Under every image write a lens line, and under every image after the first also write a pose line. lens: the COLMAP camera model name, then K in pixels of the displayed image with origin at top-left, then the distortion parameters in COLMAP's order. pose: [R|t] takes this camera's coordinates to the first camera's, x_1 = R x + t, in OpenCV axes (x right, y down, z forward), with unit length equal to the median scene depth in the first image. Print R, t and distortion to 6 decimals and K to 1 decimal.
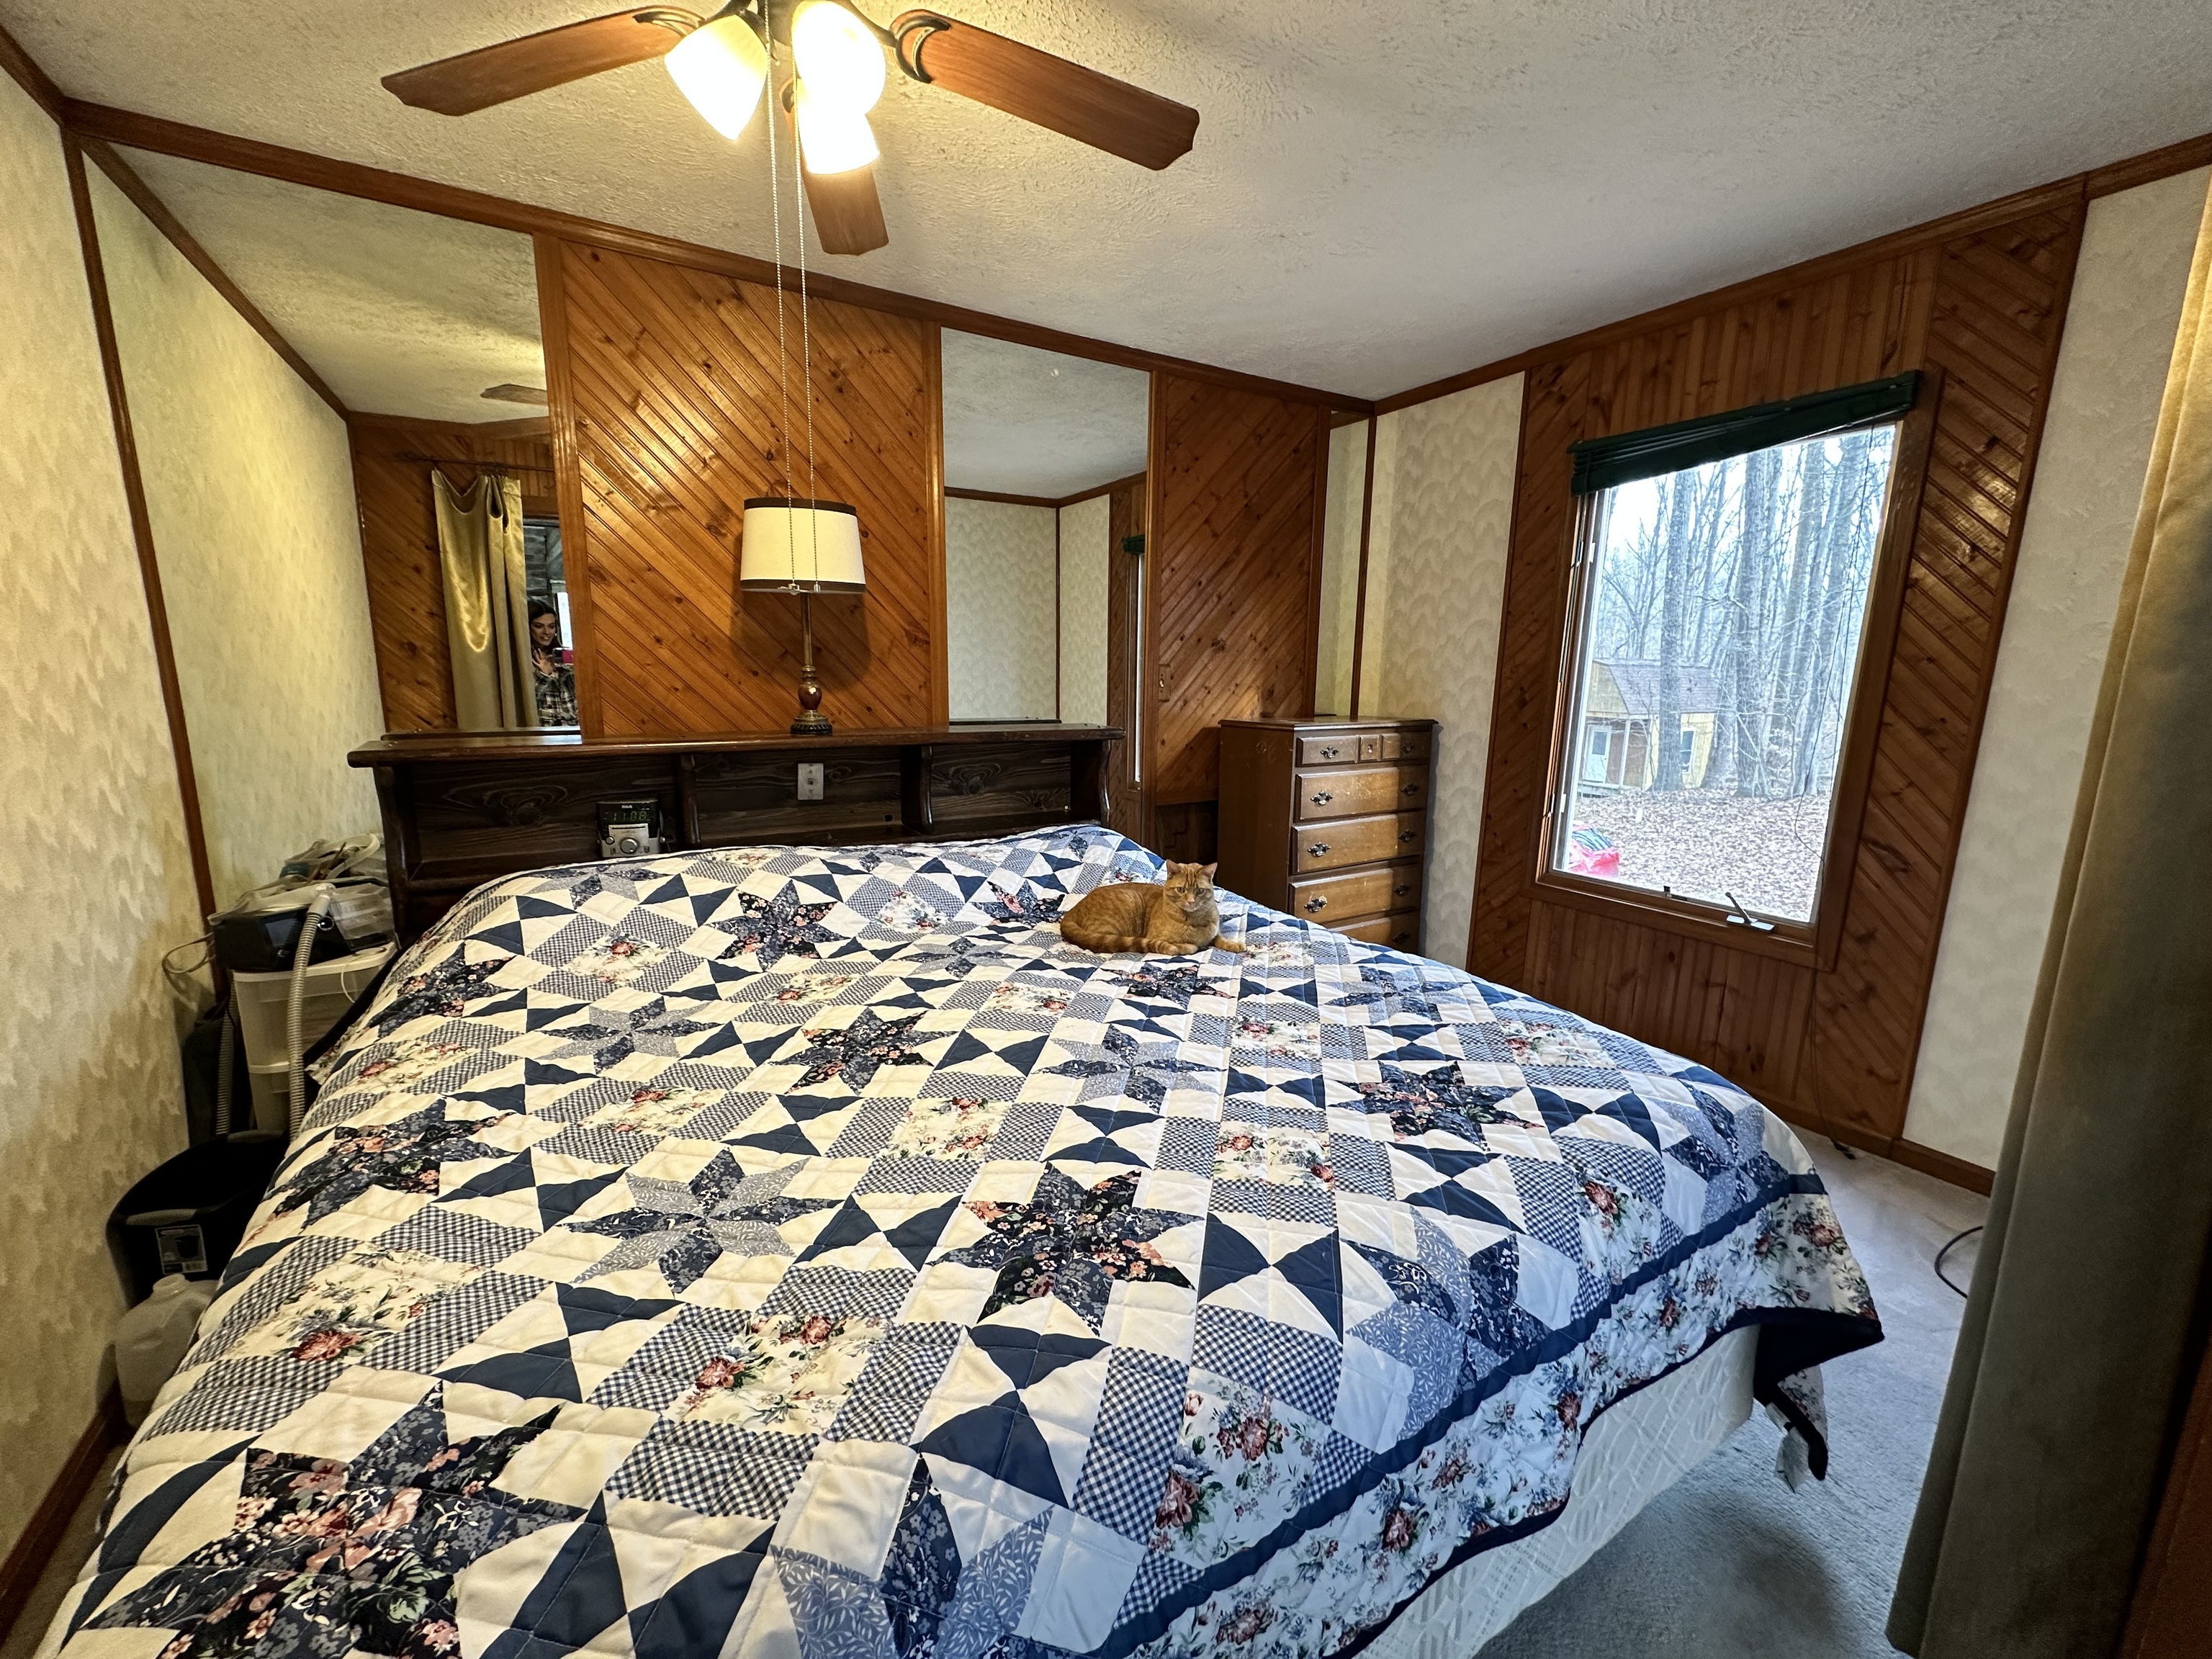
lens RADIAL K [[882.8, 0, 1110.6], [0, 882.8, 834.9], [0, 0, 1]] dist [-0.000810, 0.000938]
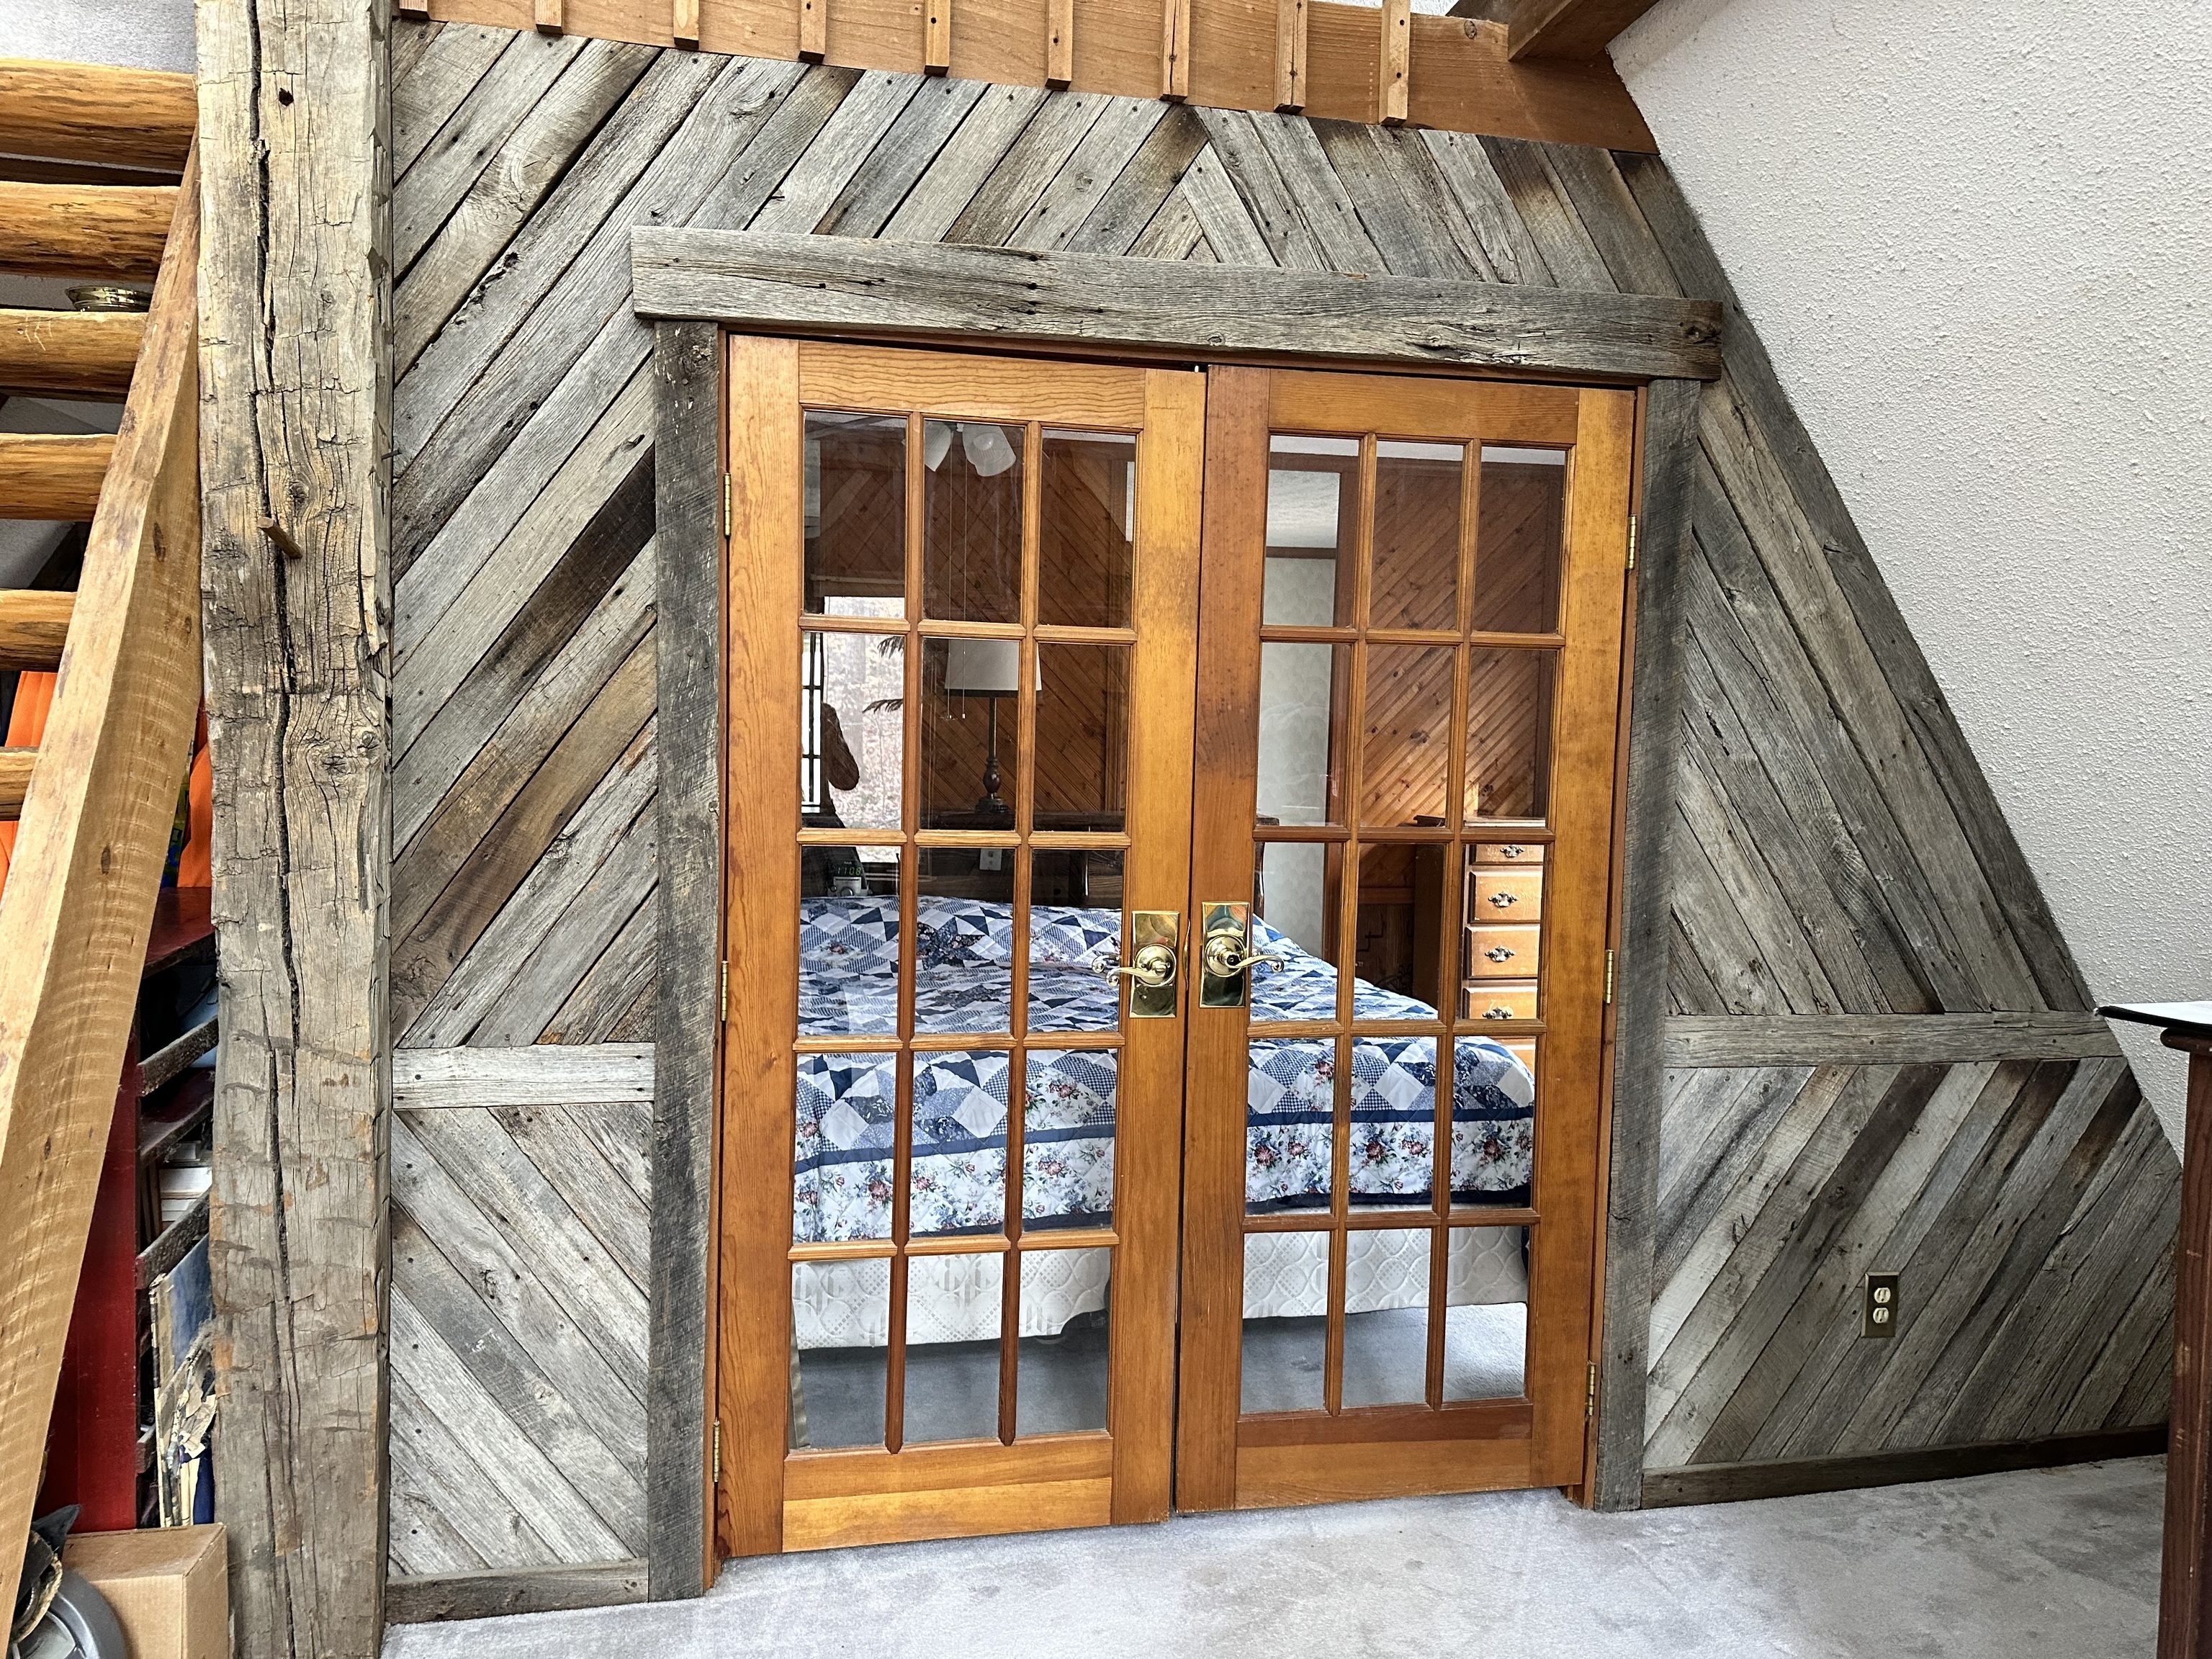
lens RADIAL K [[1529.4, 0, 1102.1], [0, 1529.4, 832.3], [0, 0, 1]] dist [0.033095, -0.008148]
pose [[0.944176, 0.031126, -0.327967, 0.590329], [-0.073075, 0.990514, -0.116369, 0.174593], [0.321234, 0.133839, 0.937494, -1.086198]]
